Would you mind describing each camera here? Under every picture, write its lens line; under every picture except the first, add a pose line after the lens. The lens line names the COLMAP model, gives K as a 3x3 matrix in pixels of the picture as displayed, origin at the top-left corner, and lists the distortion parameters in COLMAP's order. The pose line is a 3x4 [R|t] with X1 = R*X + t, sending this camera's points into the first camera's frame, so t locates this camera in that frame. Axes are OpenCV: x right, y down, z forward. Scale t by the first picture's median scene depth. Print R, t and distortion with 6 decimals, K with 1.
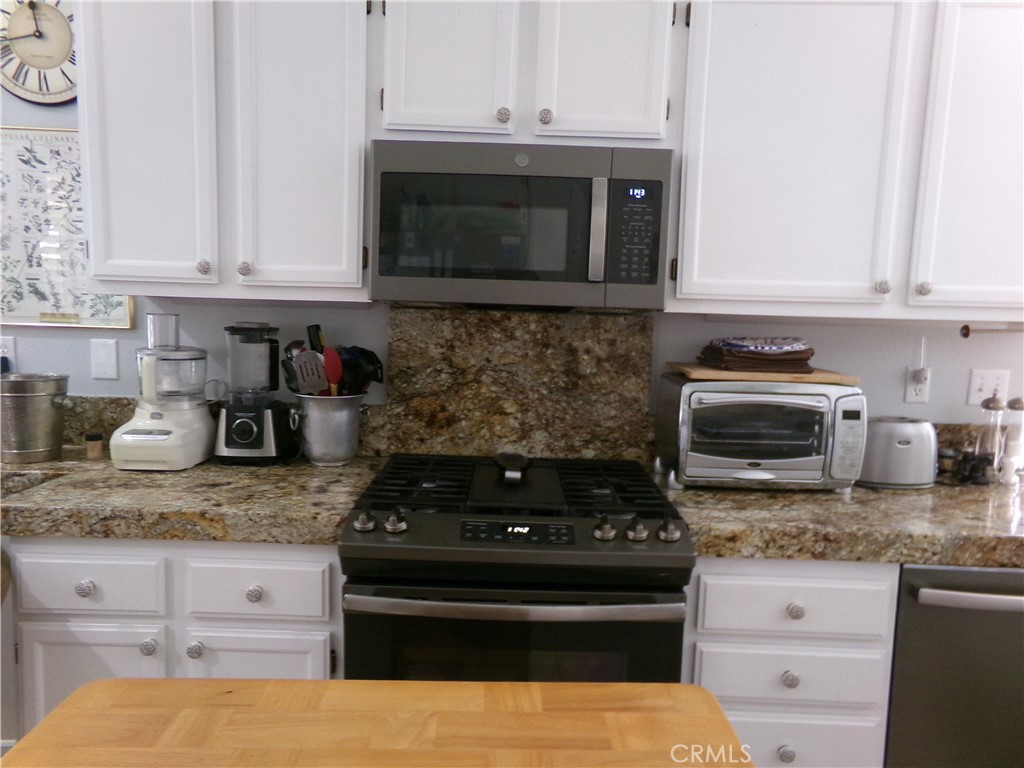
lens RADIAL K [[697.8, 0, 511.8], [0, 697.8, 390.3], [0, 0, 1]] dist [-0.057378, 0.054985]
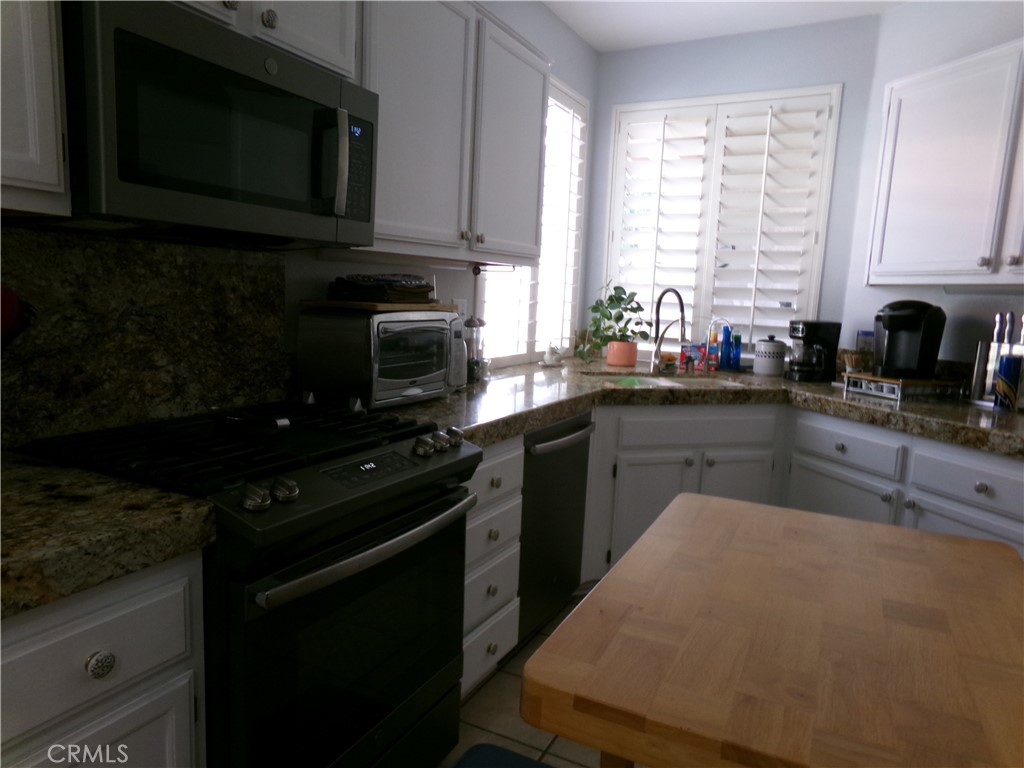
lens RADIAL K [[697.8, 0, 487.3], [0, 697.8, 388.3], [0, 0, 1]] dist [-0.057378, 0.054985]
pose [[0.462068, -0.130048, 0.877257, -0.550561], [0.069986, 0.991452, 0.110114, -0.004363], [-0.884079, 0.010516, 0.467220, 0.284960]]
